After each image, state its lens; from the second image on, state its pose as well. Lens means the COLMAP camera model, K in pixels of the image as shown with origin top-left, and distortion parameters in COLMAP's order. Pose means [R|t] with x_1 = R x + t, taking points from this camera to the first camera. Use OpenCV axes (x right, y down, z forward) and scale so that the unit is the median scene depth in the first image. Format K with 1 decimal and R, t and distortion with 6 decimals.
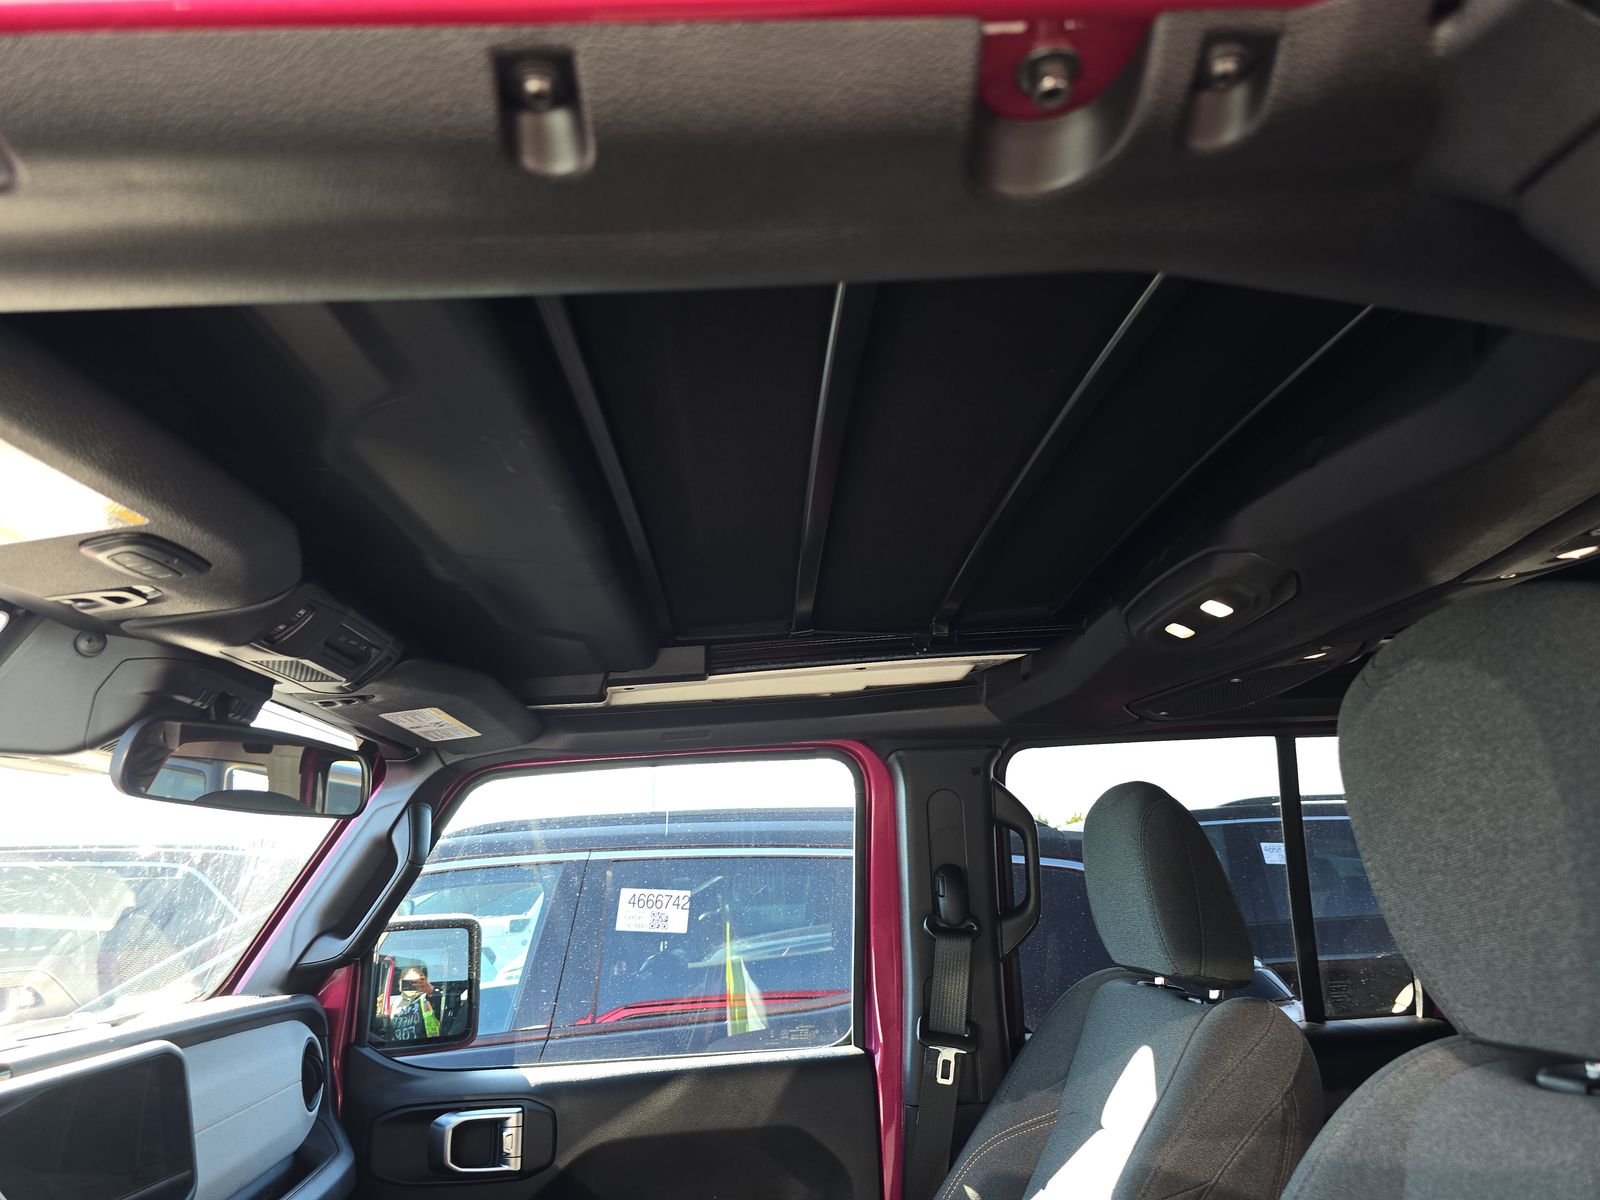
lens RADIAL K [[1056.4, 0, 798.4], [0, 1056.4, 611.3], [0, 0, 1]] dist [0.031860, -0.030331]
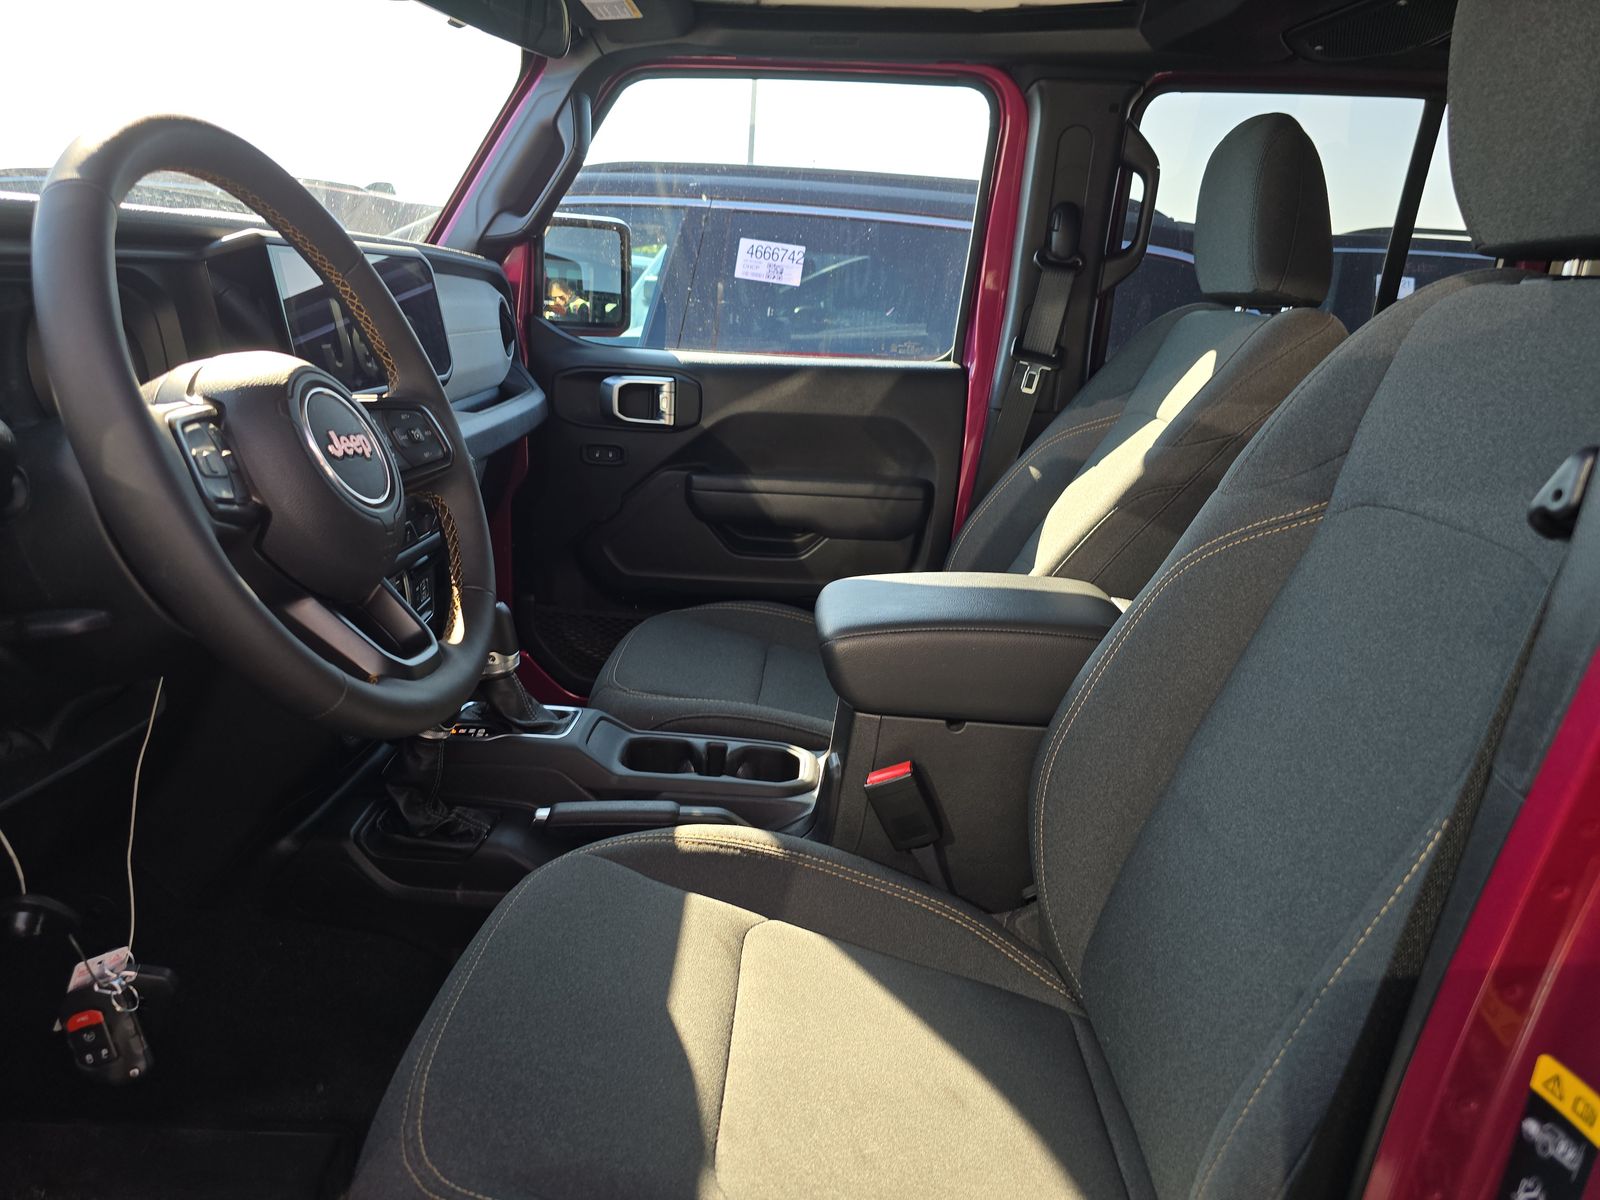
lens RADIAL K [[1056.4, 0, 798.4], [0, 1056.4, 611.3], [0, 0, 1]] dist [0.031860, -0.030331]
pose [[0.992447, 0.112523, -0.048872, -0.029342], [-0.072190, 0.857767, 0.508944, 0.068532], [0.099189, -0.501571, 0.859411, -0.156235]]
